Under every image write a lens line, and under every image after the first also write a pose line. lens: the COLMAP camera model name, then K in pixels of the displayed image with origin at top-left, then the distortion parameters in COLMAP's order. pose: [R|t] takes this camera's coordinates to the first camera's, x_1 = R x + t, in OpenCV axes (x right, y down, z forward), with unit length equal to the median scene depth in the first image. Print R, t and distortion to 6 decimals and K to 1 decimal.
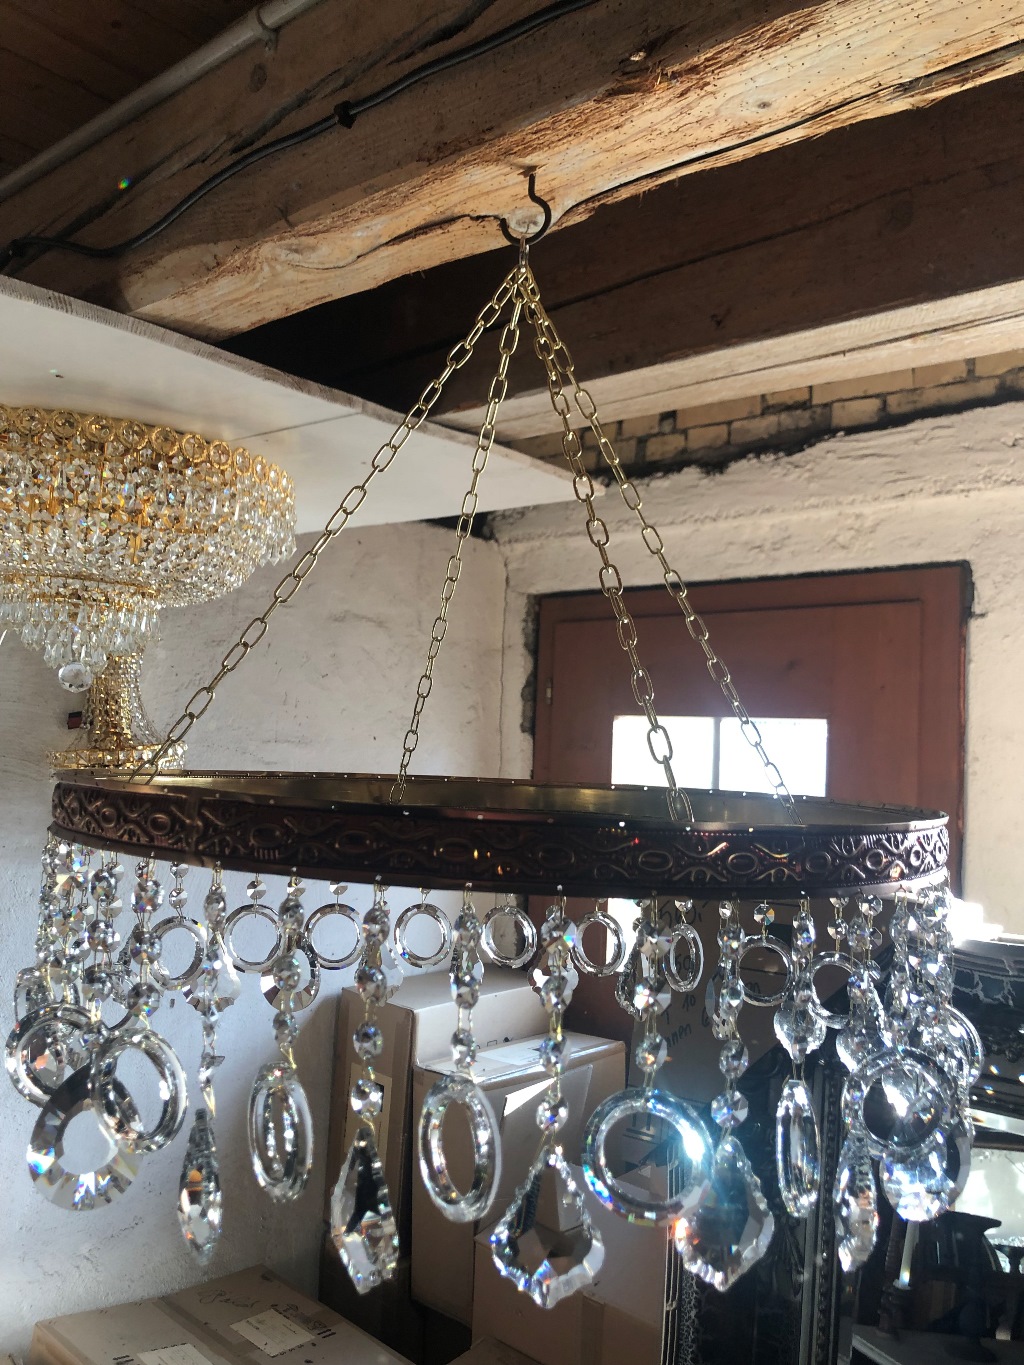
lens RADIAL K [[1117.6, 0, 496.0], [0, 1117.6, 674.1], [0, 0, 1]] dist [0.027171, -0.006877]
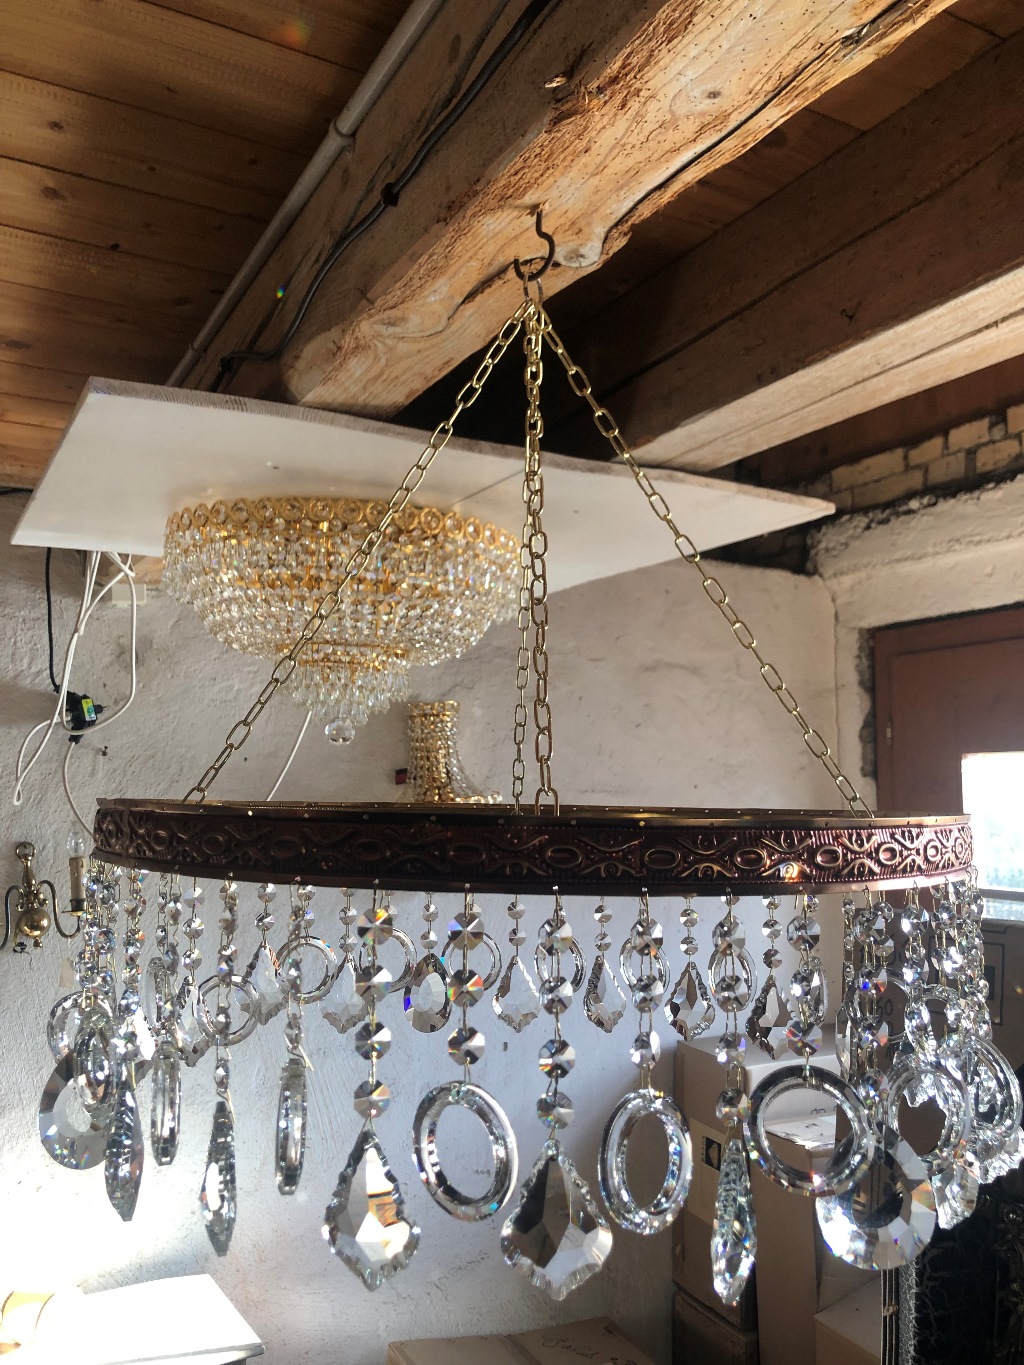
lens RADIAL K [[1120.3, 0, 509.2], [0, 1120.3, 673.7], [0, 0, 1]] dist [0.031275, -0.009684]
pose [[0.935171, -0.070948, -0.347019, 0.249117], [0.052445, 0.996670, -0.062435, 0.031627], [0.350293, 0.040188, 0.935778, 0.026650]]
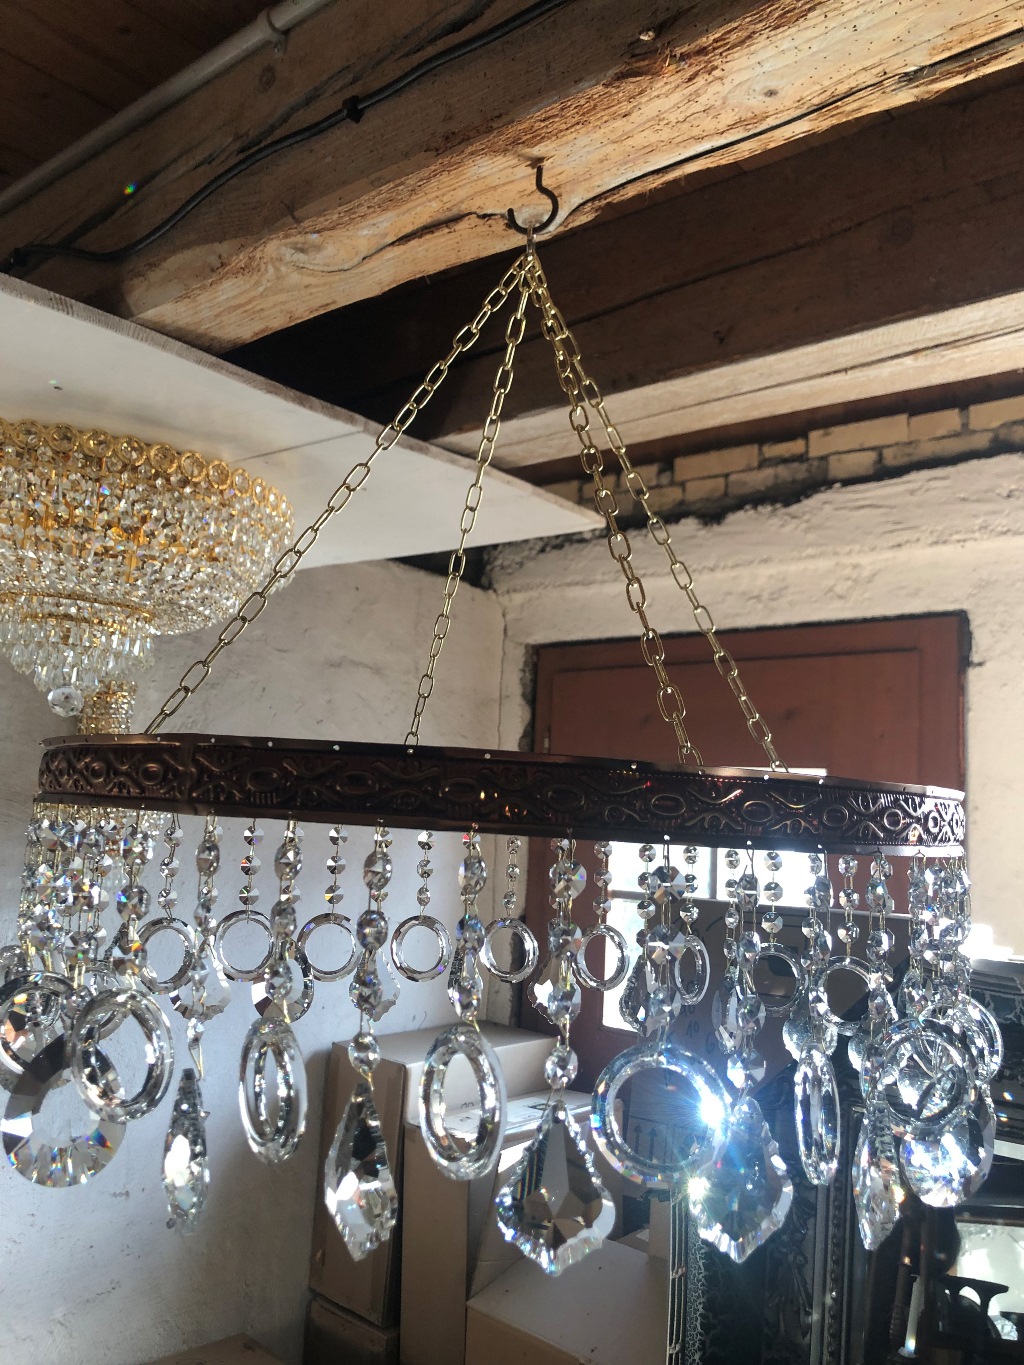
lens RADIAL K [[1120.2, 0, 512.0], [0, 1120.2, 682.5], [0, 0, 1]] dist [0.046215, -0.049946]
pose [[0.999793, 0.008804, 0.018316, -0.005132], [-0.007788, 0.998466, -0.054827, 0.052571], [-0.018771, 0.054673, 0.998328, 0.014503]]
